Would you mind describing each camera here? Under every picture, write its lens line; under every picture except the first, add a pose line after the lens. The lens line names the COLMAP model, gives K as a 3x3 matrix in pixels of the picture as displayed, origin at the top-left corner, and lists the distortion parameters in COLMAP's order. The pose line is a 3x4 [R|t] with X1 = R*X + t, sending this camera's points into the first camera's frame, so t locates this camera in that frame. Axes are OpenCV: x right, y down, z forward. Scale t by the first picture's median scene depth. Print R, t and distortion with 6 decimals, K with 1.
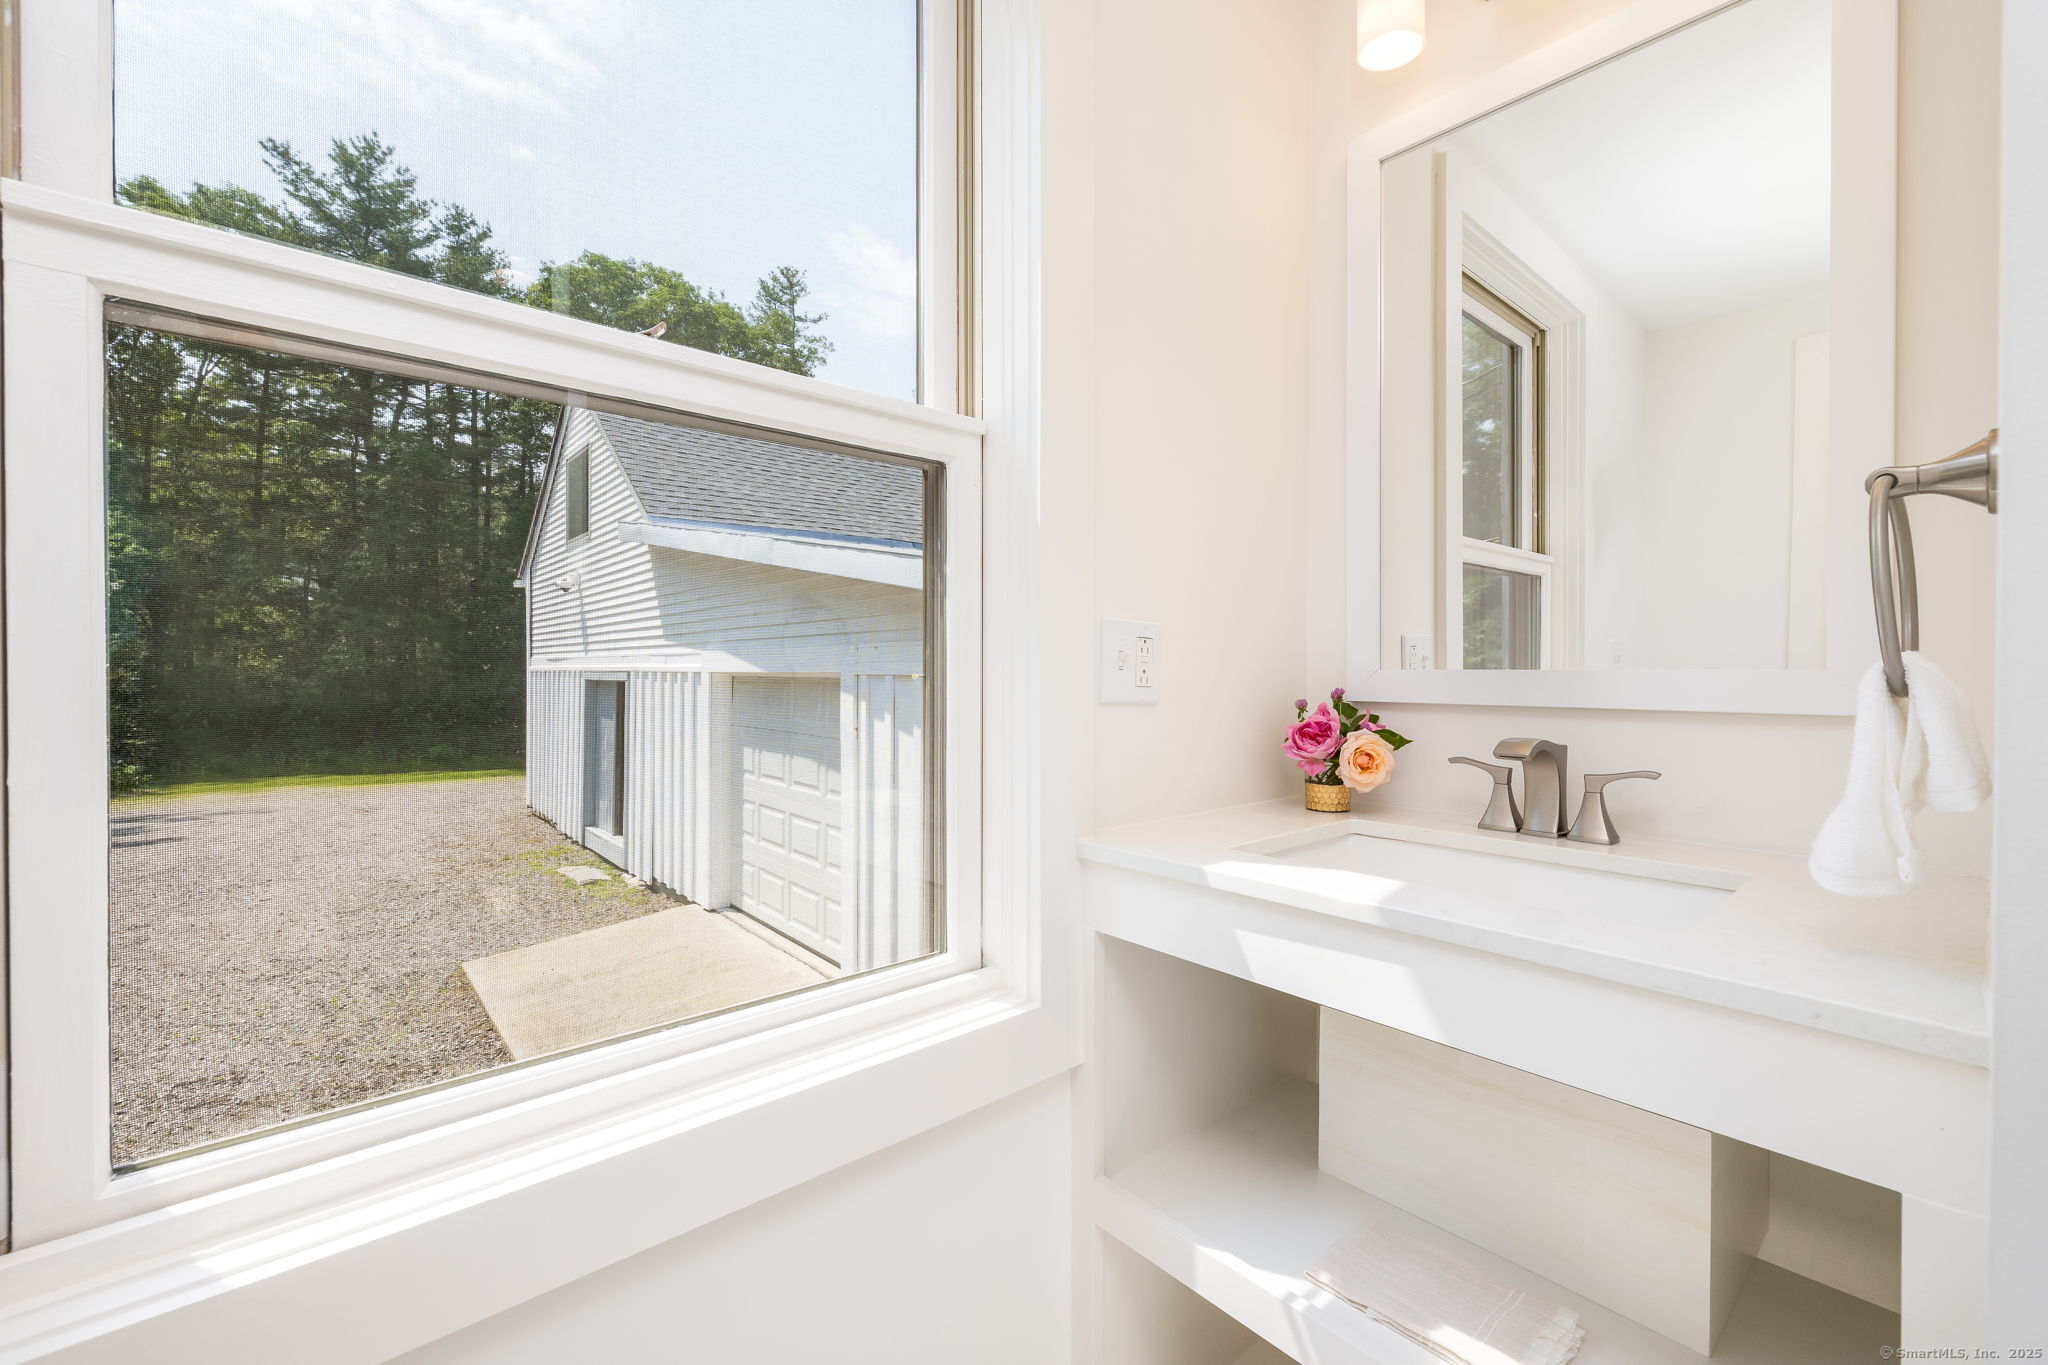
lens RADIAL K [[861.1, 0, 1012.6], [0, 861.1, 663.9], [0, 0, 1]] dist [0.011567, -0.000233]
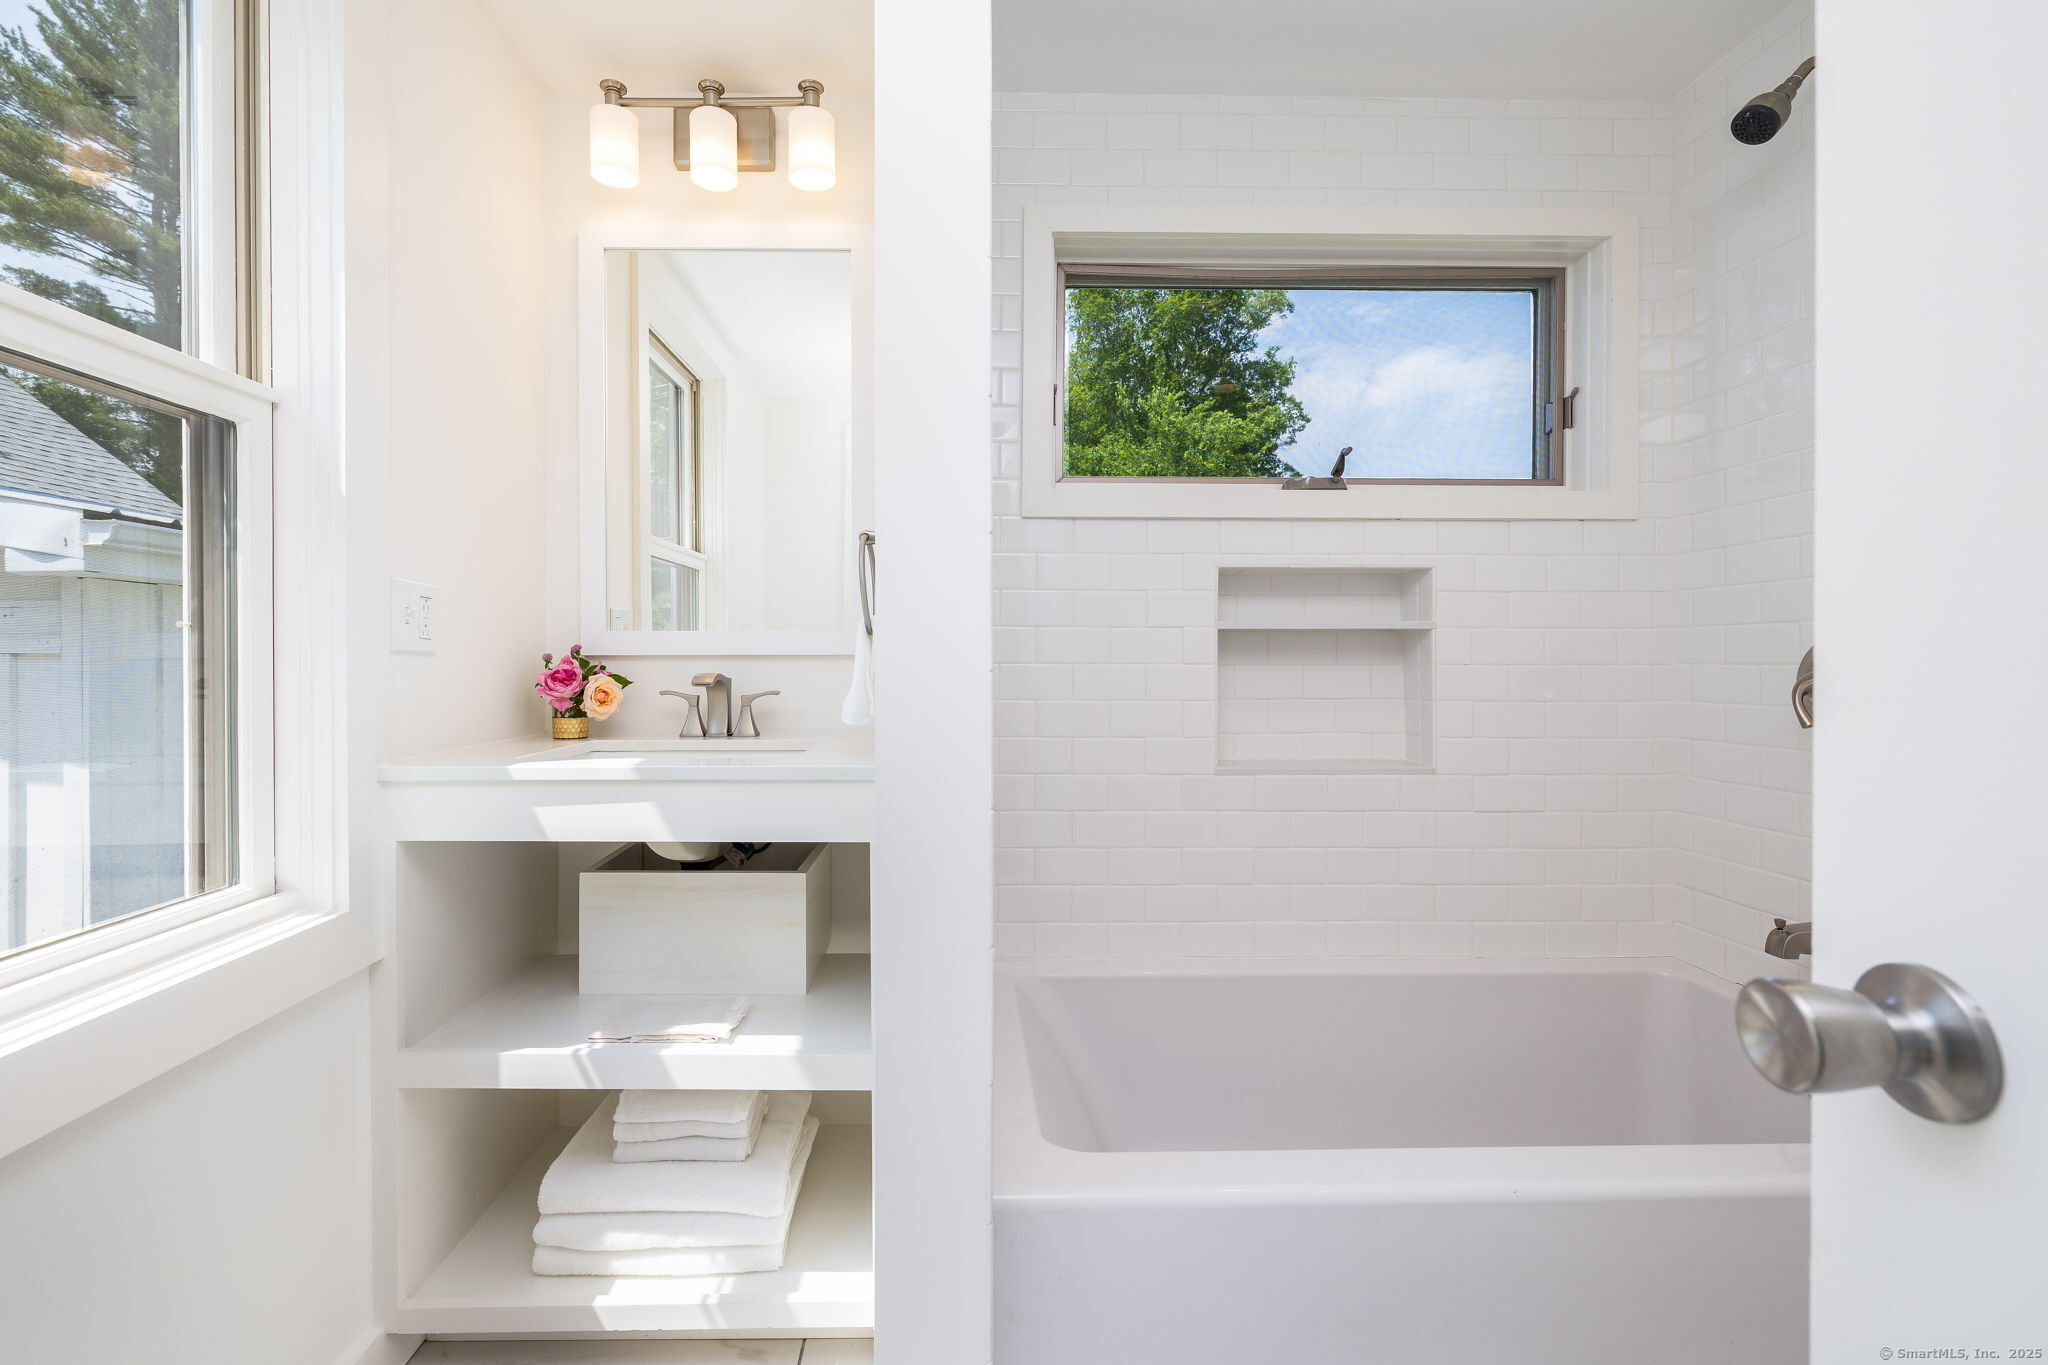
lens RADIAL K [[1111.3, 0, 1024.0], [0, 1111.3, 682.5], [0, 0, 1]] dist [-0.000046, -0.000186]
pose [[0.636214, -0.007940, 0.771471, -0.506075], [0.002394, 0.999963, 0.008318, 0.076589], [-0.771509, -0.003445, 0.636210, -0.606215]]
